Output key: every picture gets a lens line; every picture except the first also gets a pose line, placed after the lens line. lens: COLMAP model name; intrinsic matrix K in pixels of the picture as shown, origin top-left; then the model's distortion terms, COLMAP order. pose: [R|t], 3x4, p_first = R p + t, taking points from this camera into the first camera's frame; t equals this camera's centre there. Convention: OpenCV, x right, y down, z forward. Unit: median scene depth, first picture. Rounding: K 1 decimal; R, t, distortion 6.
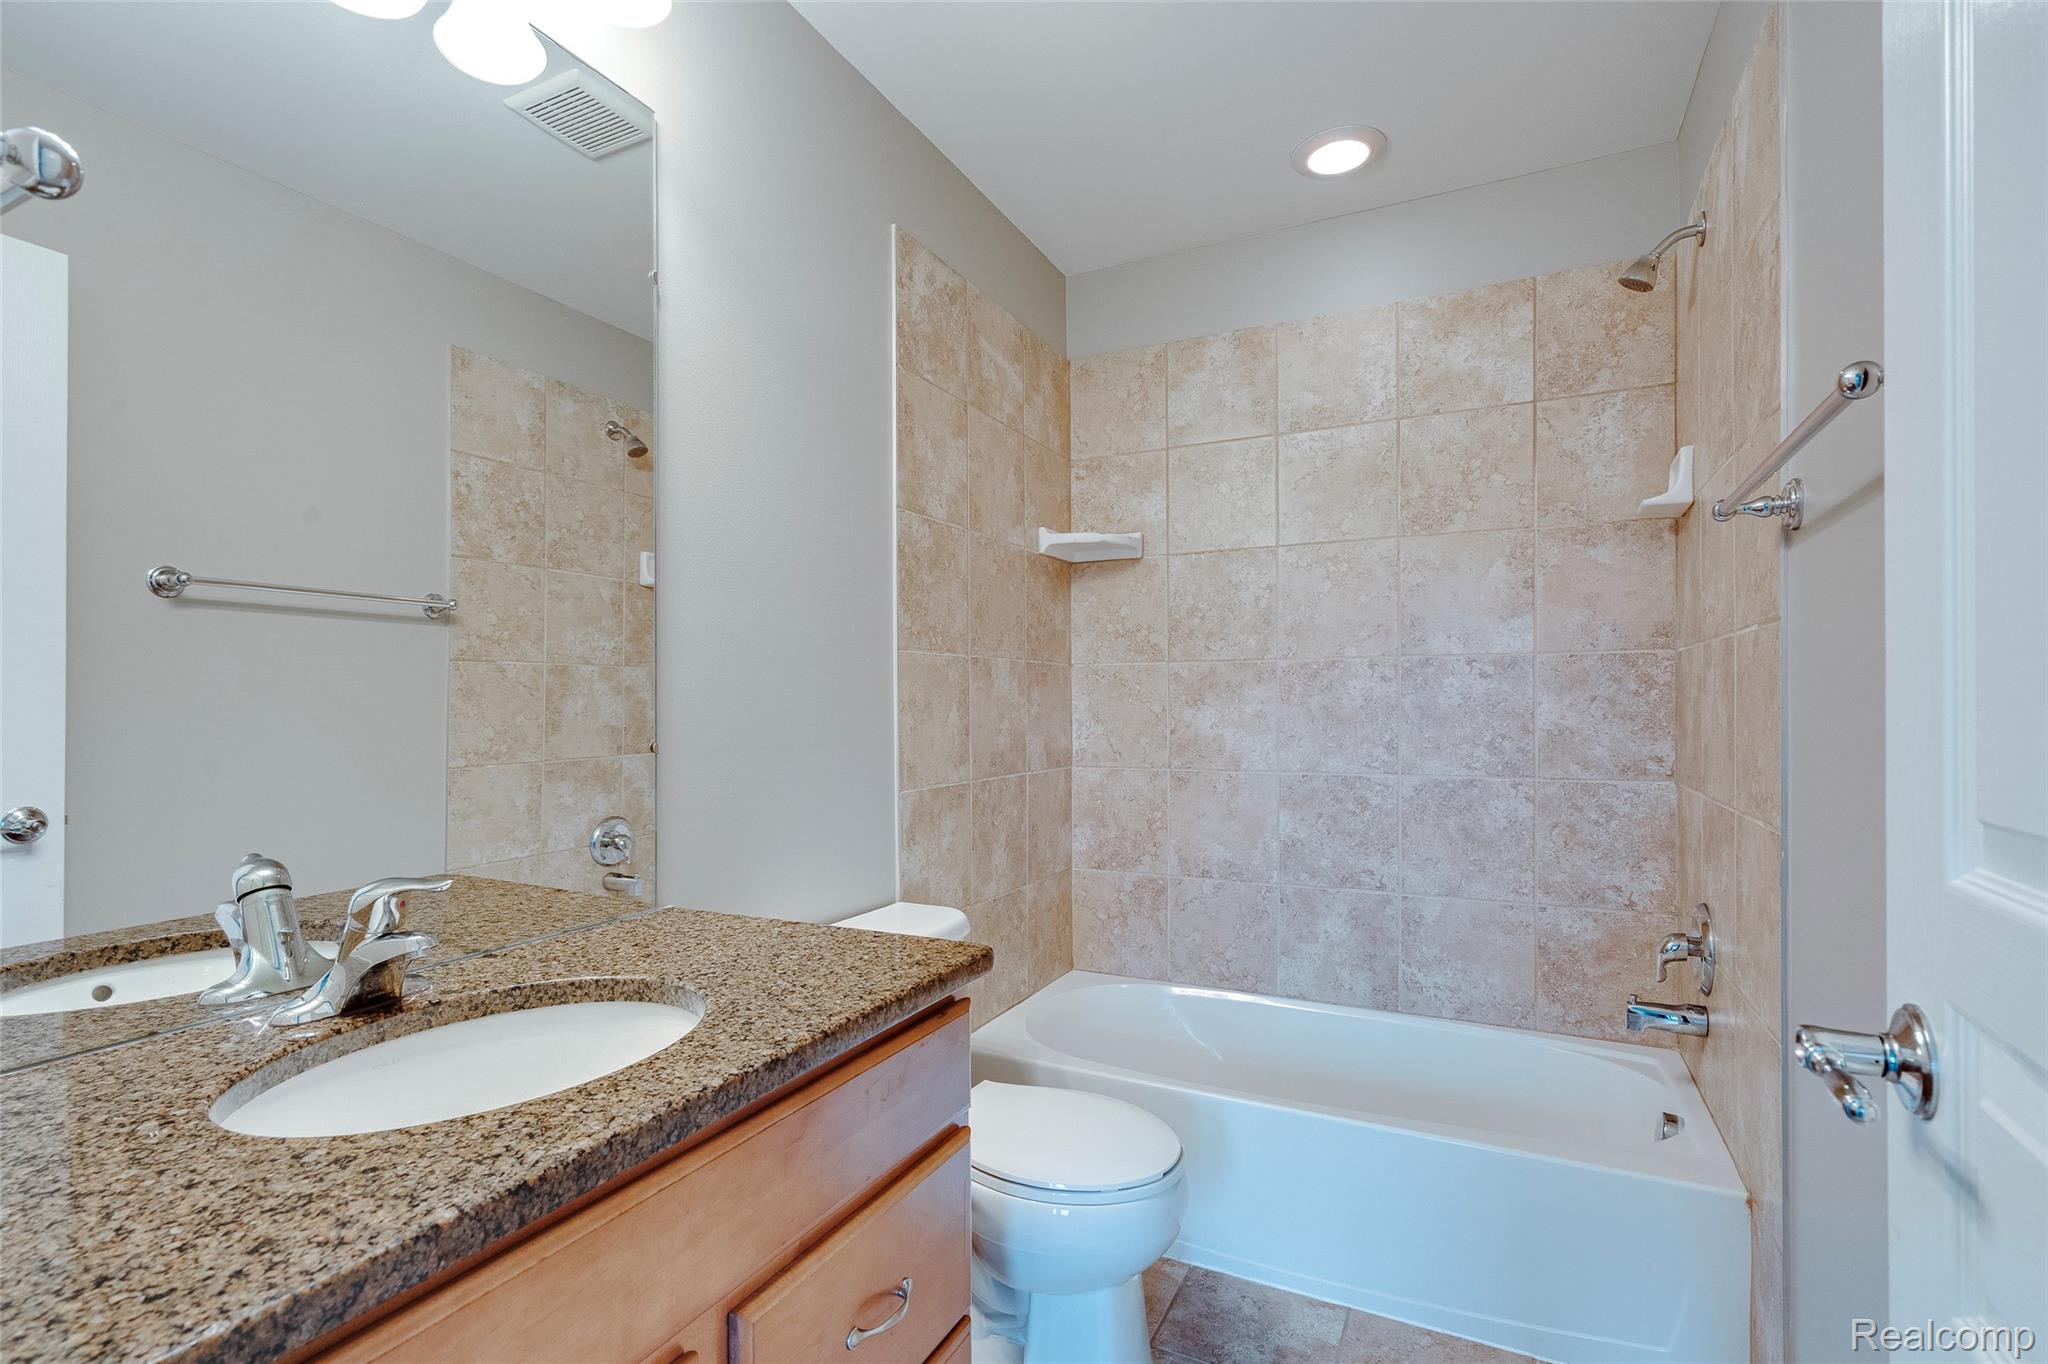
lens RADIAL K [[935.7, 0, 987.7], [0, 935.7, 712.5], [0, 0, 1]] dist [-0.012792, 0.003851]
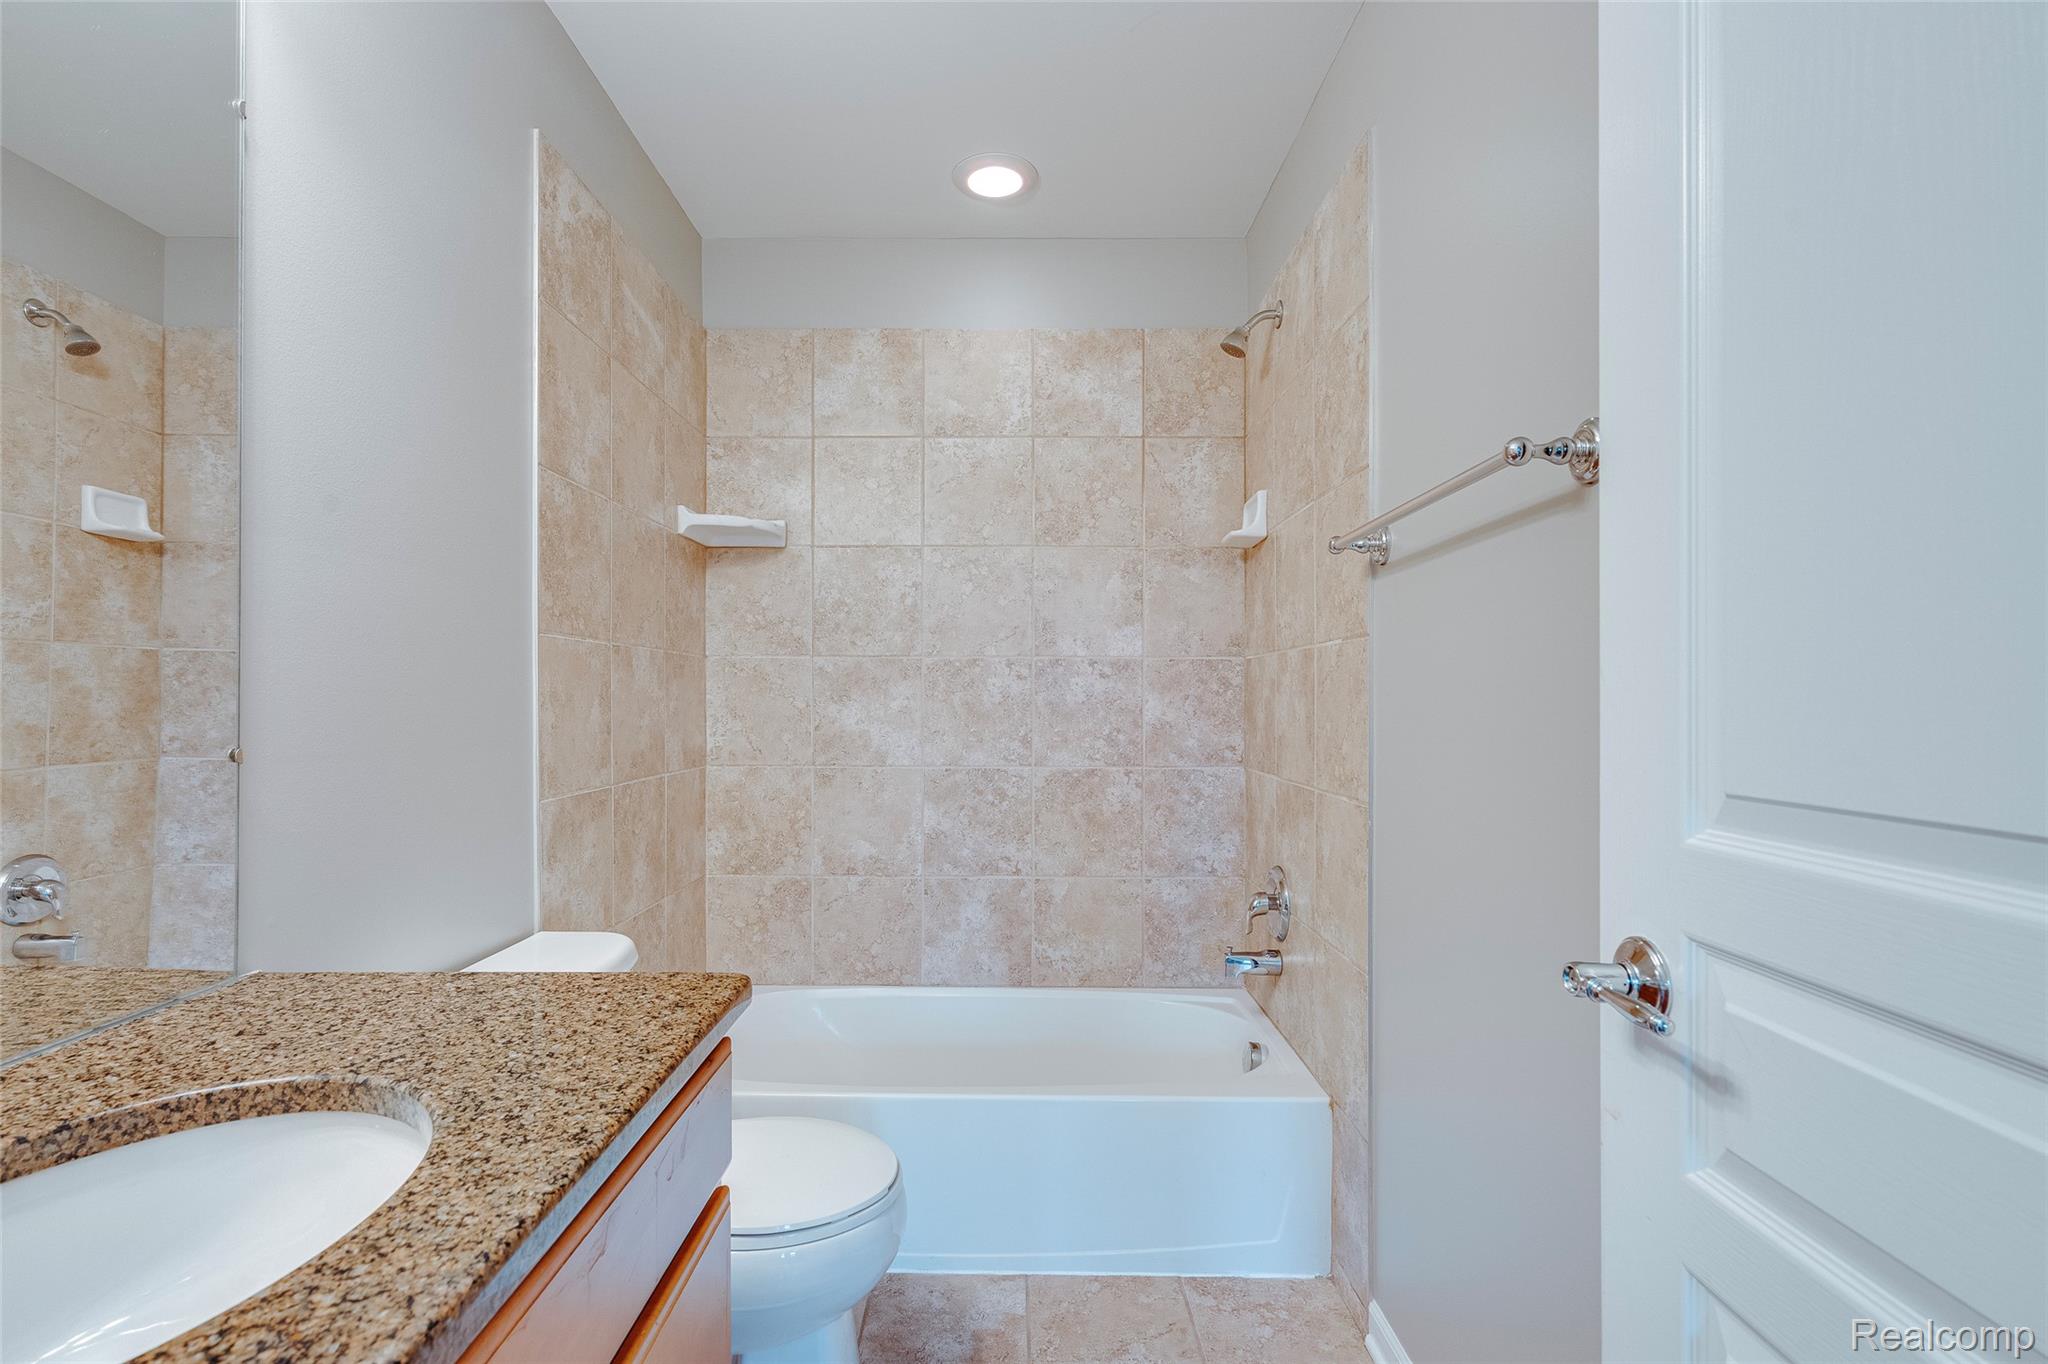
lens RADIAL K [[935.7, 0, 971.0], [0, 935.7, 704.0], [0, 0, 1]] dist [-0.012792, 0.003851]
pose [[0.895460, 0.004465, 0.445119, -0.116655], [-0.002788, 0.999986, -0.004422, -0.000576], [-0.445133, 0.002719, 0.895460, 0.069395]]
